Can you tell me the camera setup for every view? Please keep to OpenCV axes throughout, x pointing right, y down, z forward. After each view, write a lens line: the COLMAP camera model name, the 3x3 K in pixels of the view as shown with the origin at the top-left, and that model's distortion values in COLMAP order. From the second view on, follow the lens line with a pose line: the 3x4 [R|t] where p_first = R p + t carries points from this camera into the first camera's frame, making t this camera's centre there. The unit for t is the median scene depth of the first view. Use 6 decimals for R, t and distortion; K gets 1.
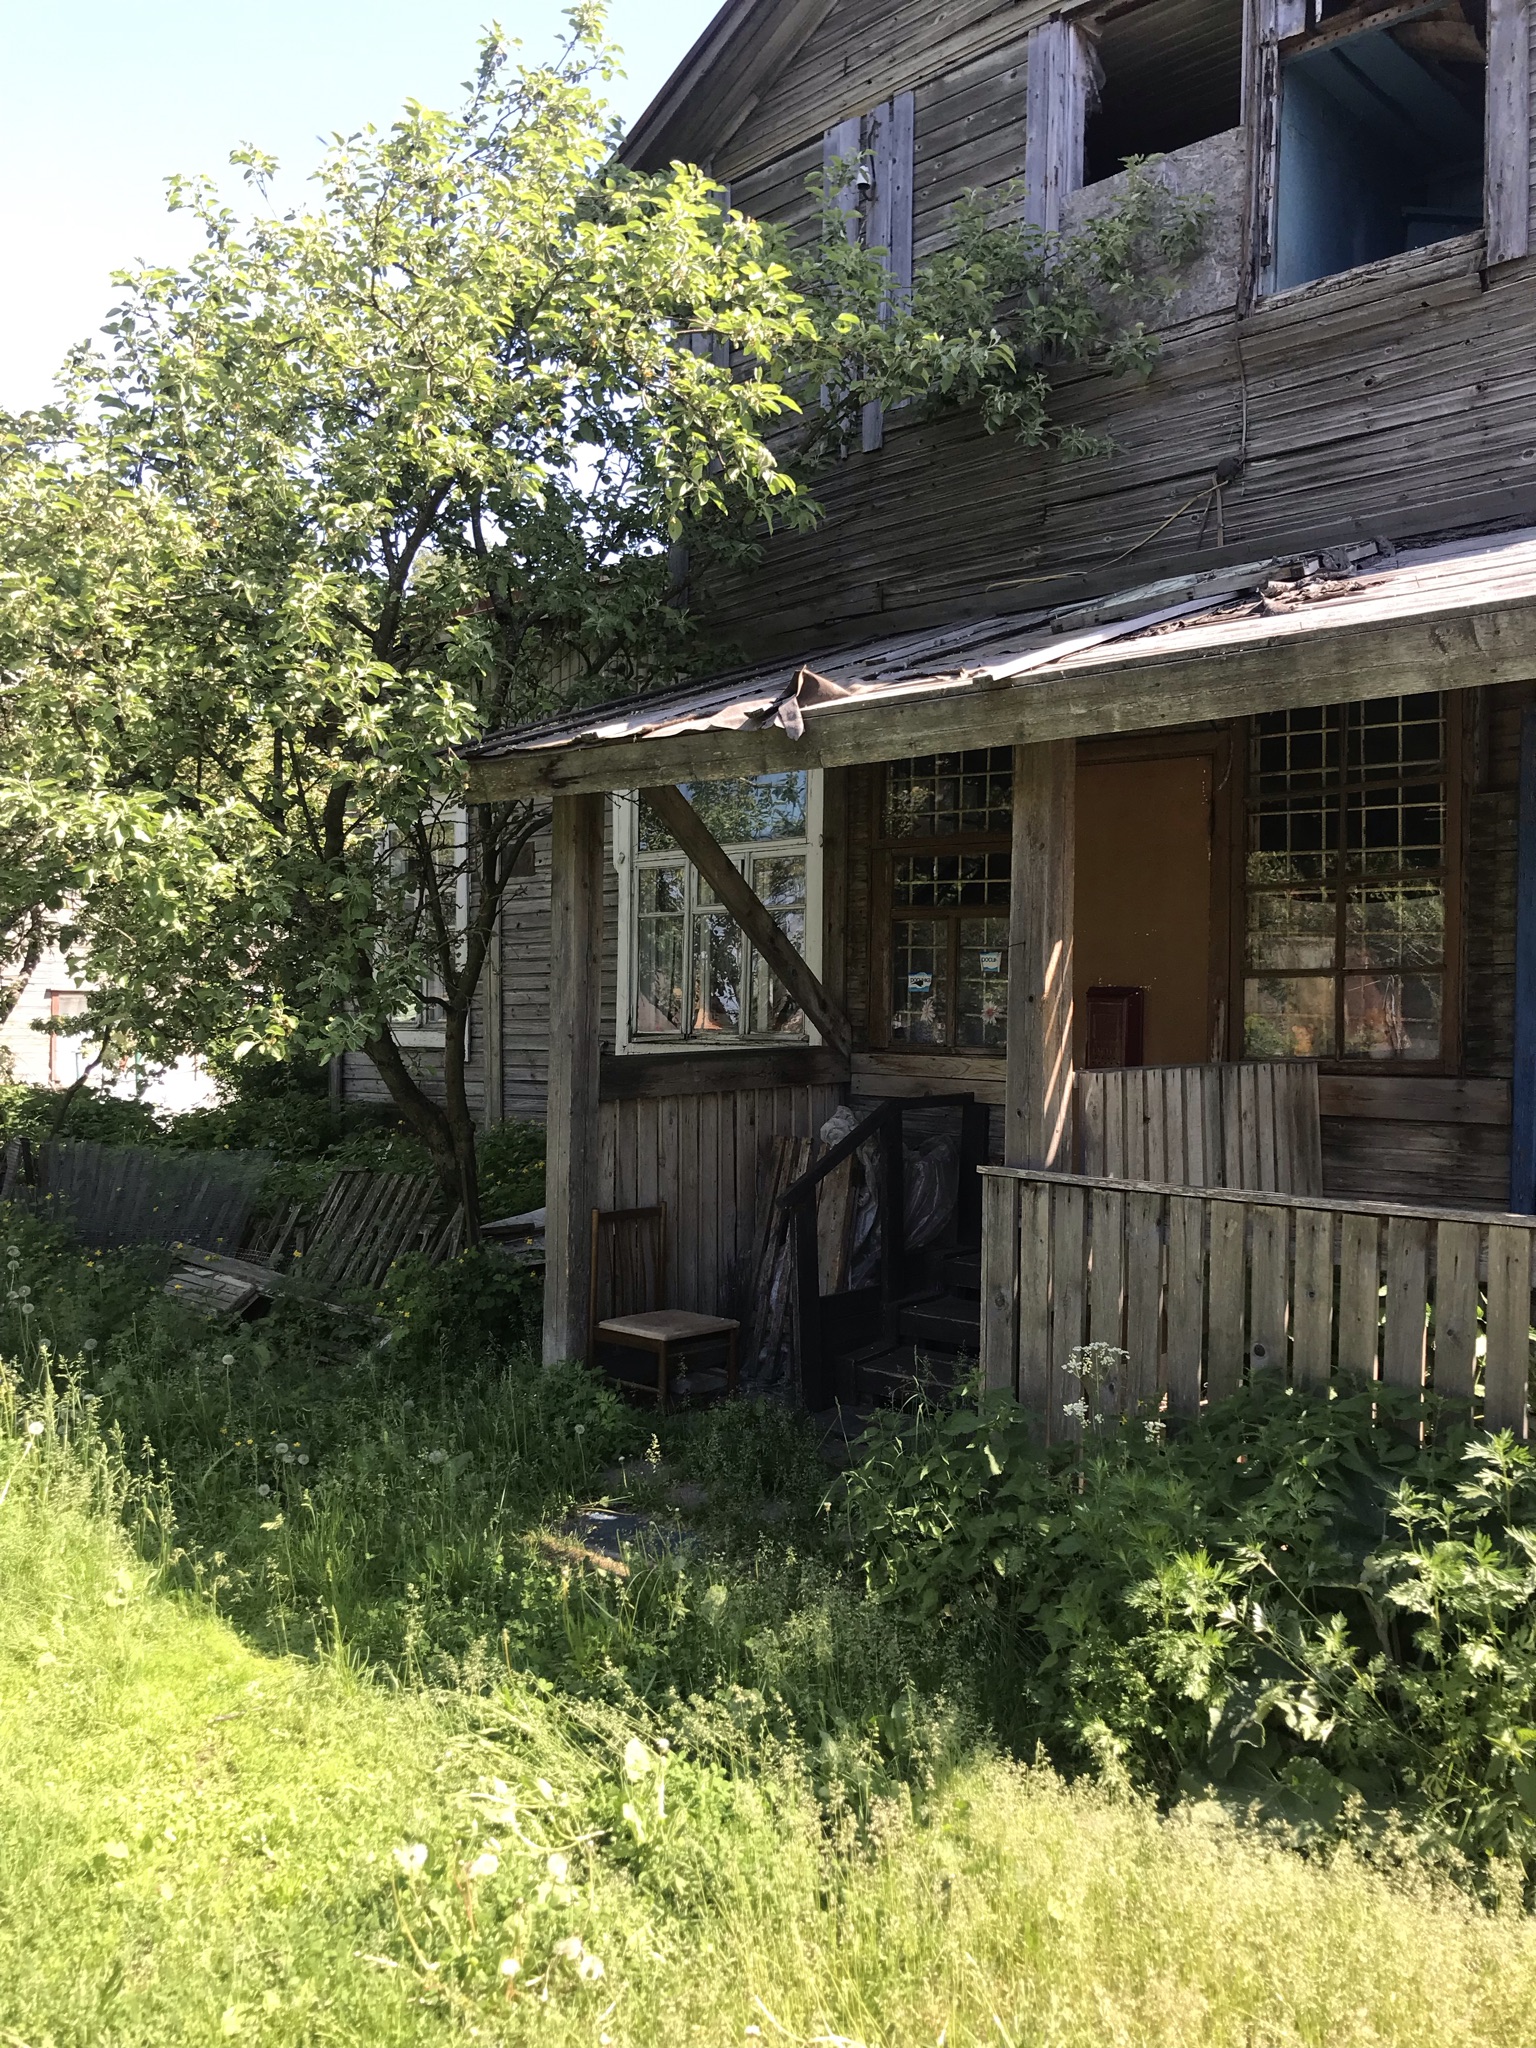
lens RADIAL K [[1625.9, 0, 817.9], [0, 1625.9, 1016.6], [0, 0, 1]] dist [0.051401, -0.066276]
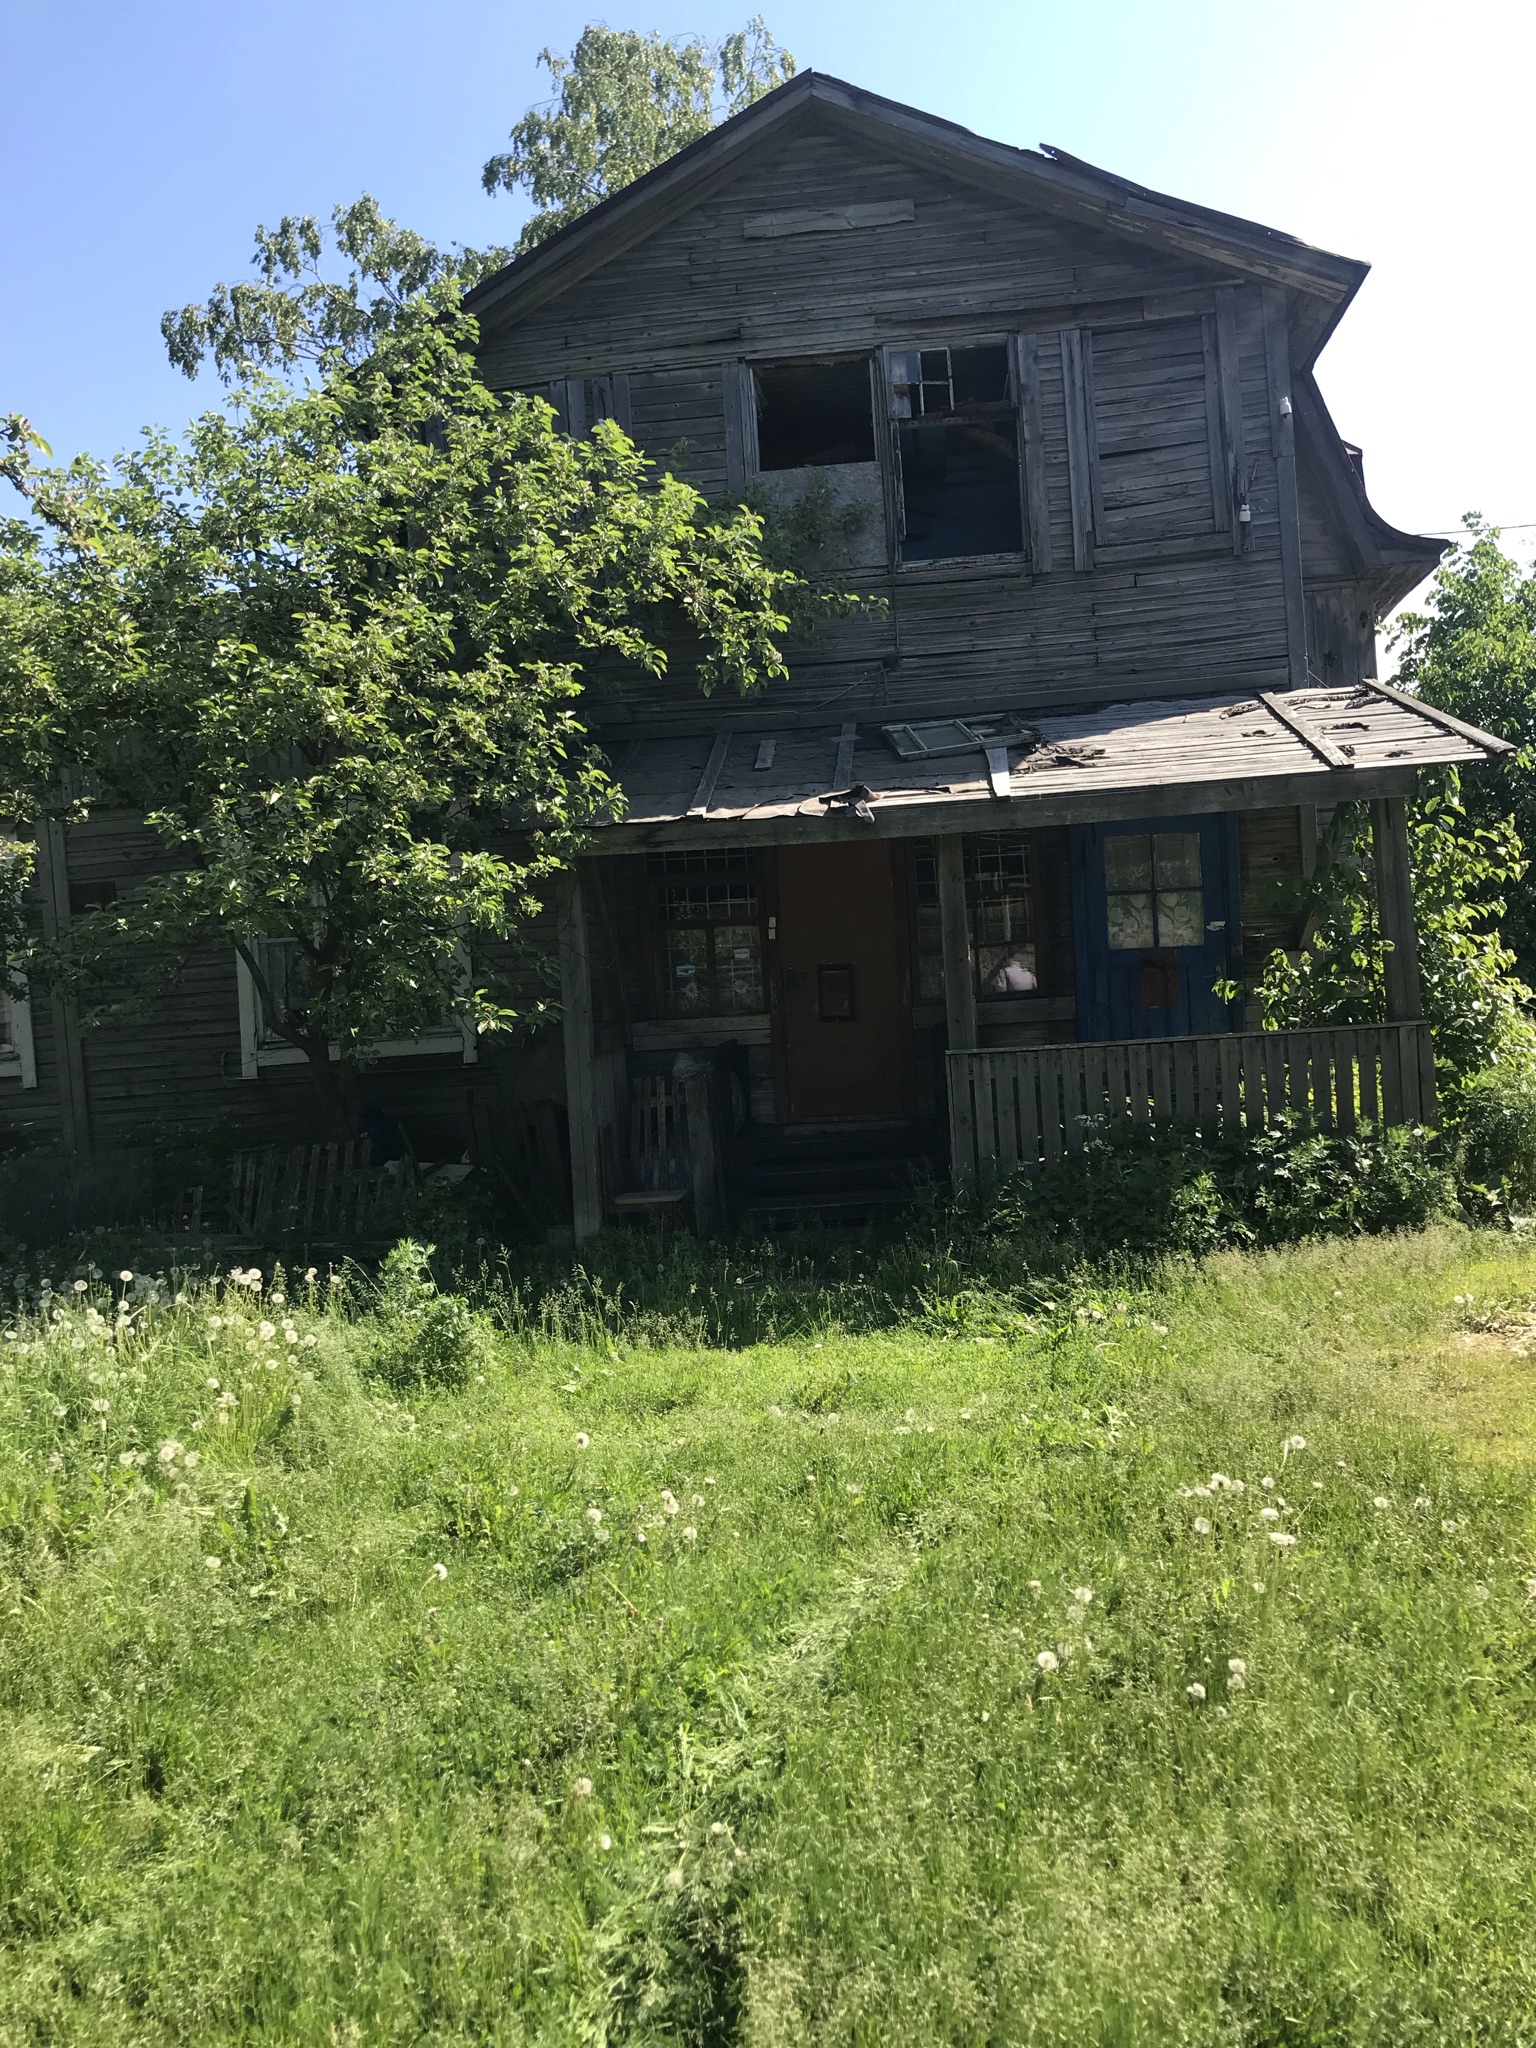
lens RADIAL K [[1625.9, 0, 783.8], [0, 1625.9, 1002.1], [0, 0, 1]] dist [0.051401, -0.066276]
pose [[0.796997, -0.062801, 0.600709, -1.020054], [0.077301, 0.997006, 0.001672, 0.016897], [-0.599016, 0.045103, 0.799466, -0.333897]]
